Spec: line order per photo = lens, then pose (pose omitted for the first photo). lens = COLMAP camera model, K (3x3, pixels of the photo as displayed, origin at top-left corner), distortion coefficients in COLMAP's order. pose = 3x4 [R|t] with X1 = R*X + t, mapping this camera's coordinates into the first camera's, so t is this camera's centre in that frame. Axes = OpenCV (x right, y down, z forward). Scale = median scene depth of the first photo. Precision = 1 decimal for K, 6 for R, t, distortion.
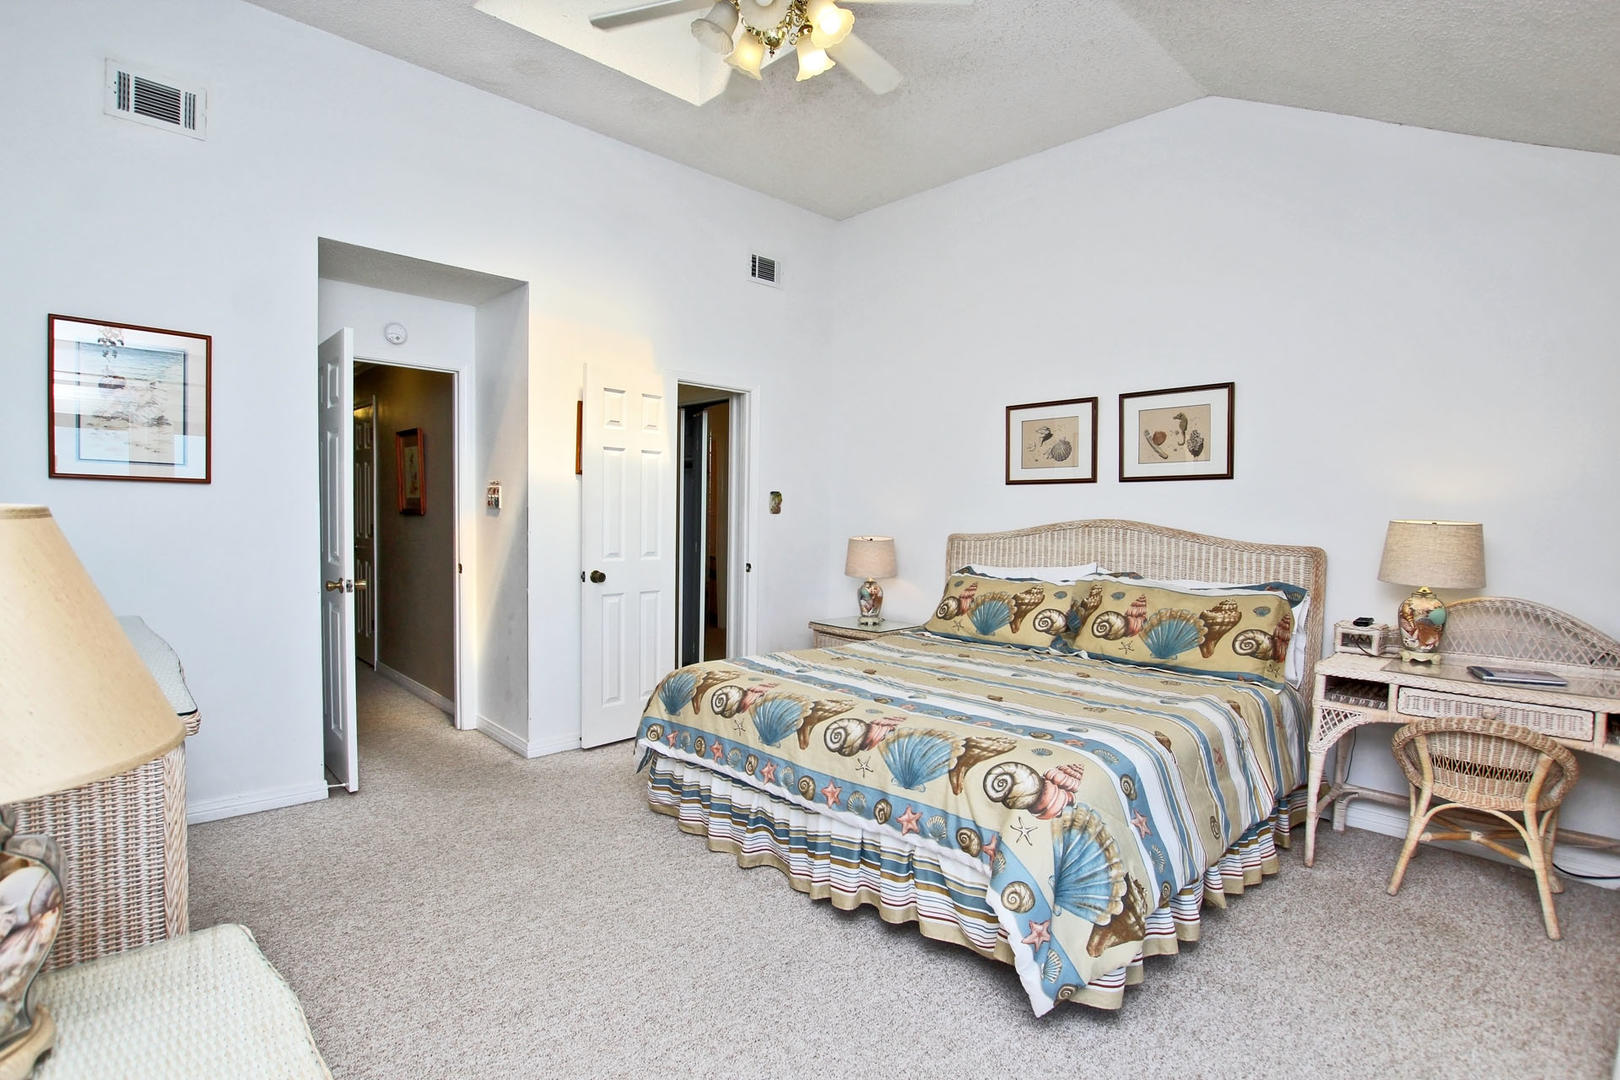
lens RADIAL K [[746.1, 0, 810.0], [0, 746.1, 540.0], [0, 0, 1]] dist [-0.025065, -0.000224]
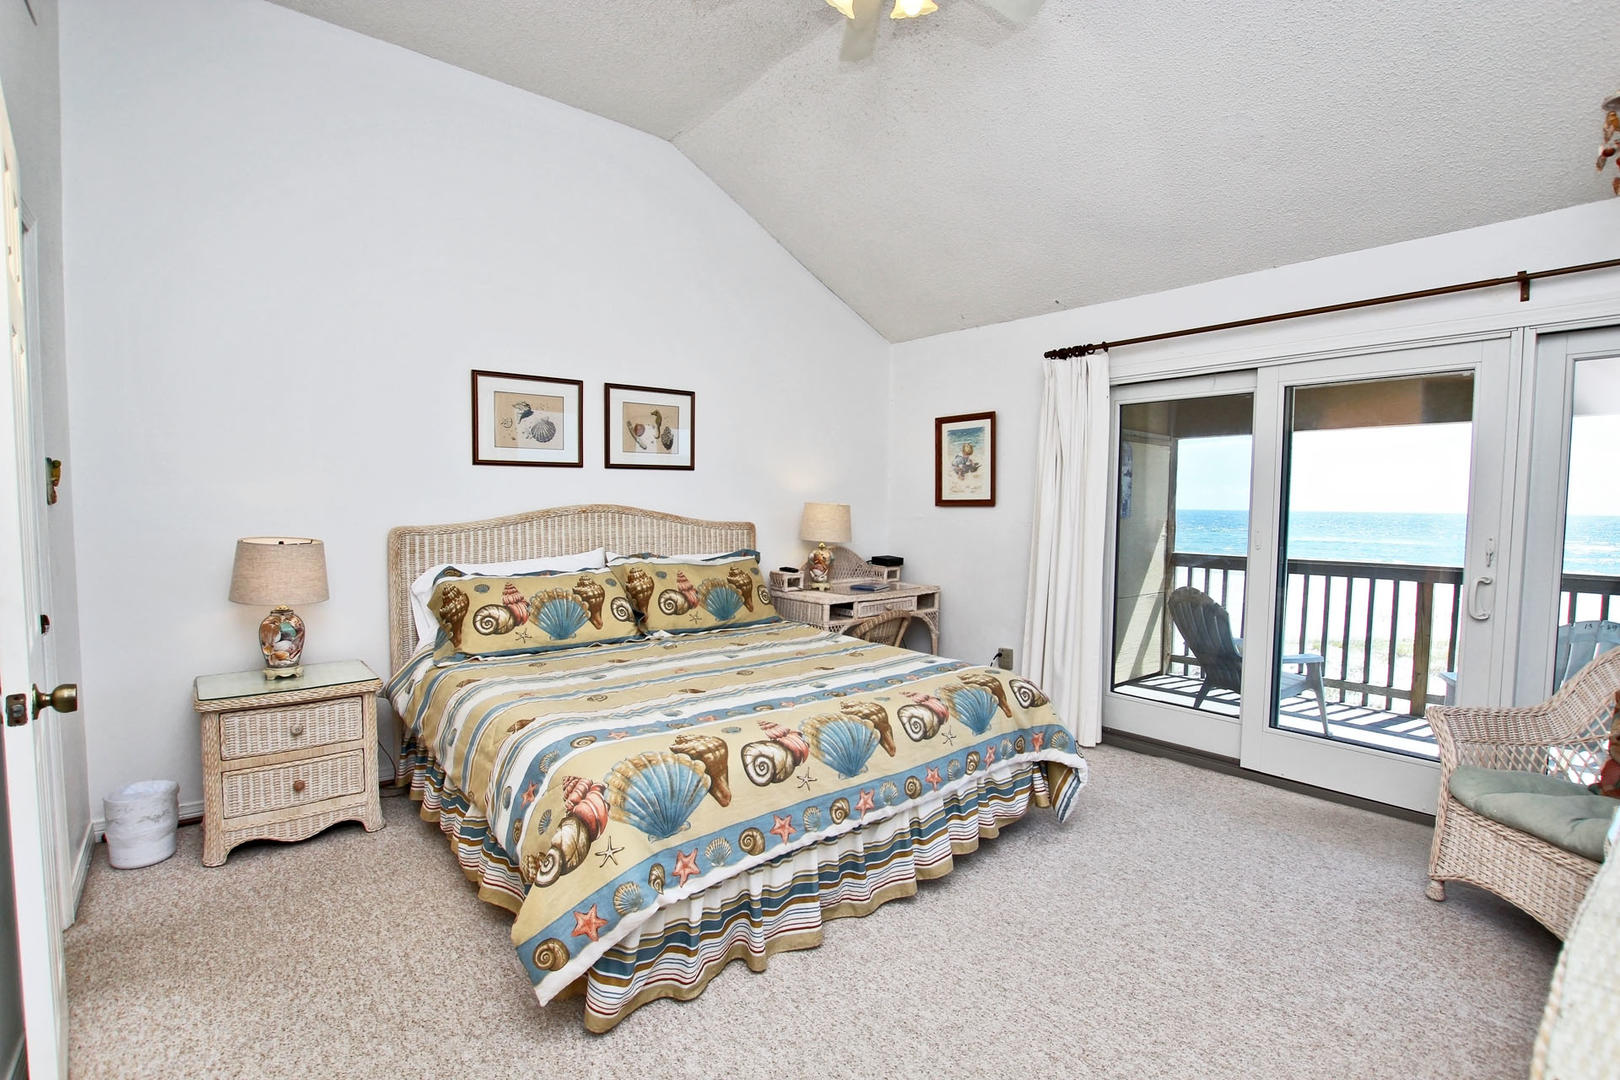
lens RADIAL K [[727.1, 0, 810.0], [0, 727.1, 540.0], [0, 0, 1]] dist [-0.071871, -0.000056]
pose [[0.116668, -0.061700, 0.991253, -0.577769], [0.031338, 0.997800, 0.058419, -0.029659], [-0.992676, 0.024248, 0.118345, 0.631934]]
